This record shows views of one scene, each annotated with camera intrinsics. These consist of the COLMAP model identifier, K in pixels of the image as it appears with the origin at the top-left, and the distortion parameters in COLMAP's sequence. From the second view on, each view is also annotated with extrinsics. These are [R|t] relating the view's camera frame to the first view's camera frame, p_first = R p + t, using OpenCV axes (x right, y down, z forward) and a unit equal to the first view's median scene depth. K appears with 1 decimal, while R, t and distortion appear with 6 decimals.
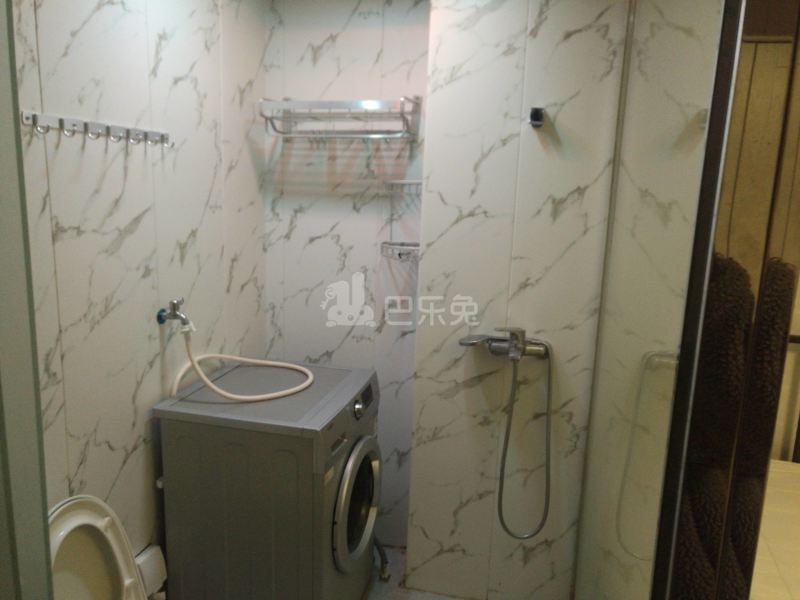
lens RADIAL K [[634.7, 0, 400.0], [0, 634.7, 312.6], [0, 0, 1]] dist [0.009366, 0.005302]
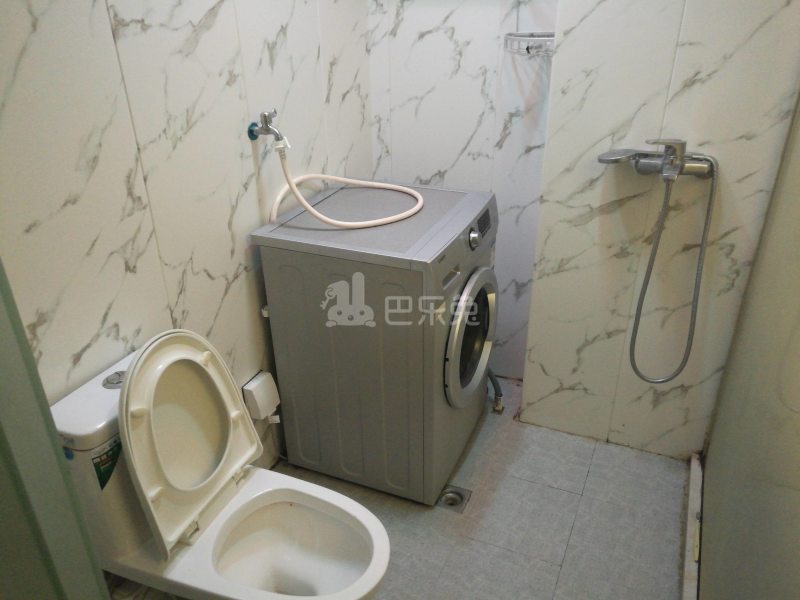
lens RADIAL K [[634.7, 0, 400.0], [0, 634.7, 312.6], [0, 0, 1]] dist [0.009366, 0.005302]
pose [[0.984144, 0.033421, -0.174195, -0.009263], [0.016313, 0.960871, 0.276515, 0.006201], [0.176621, -0.274972, 0.945090, 0.115757]]
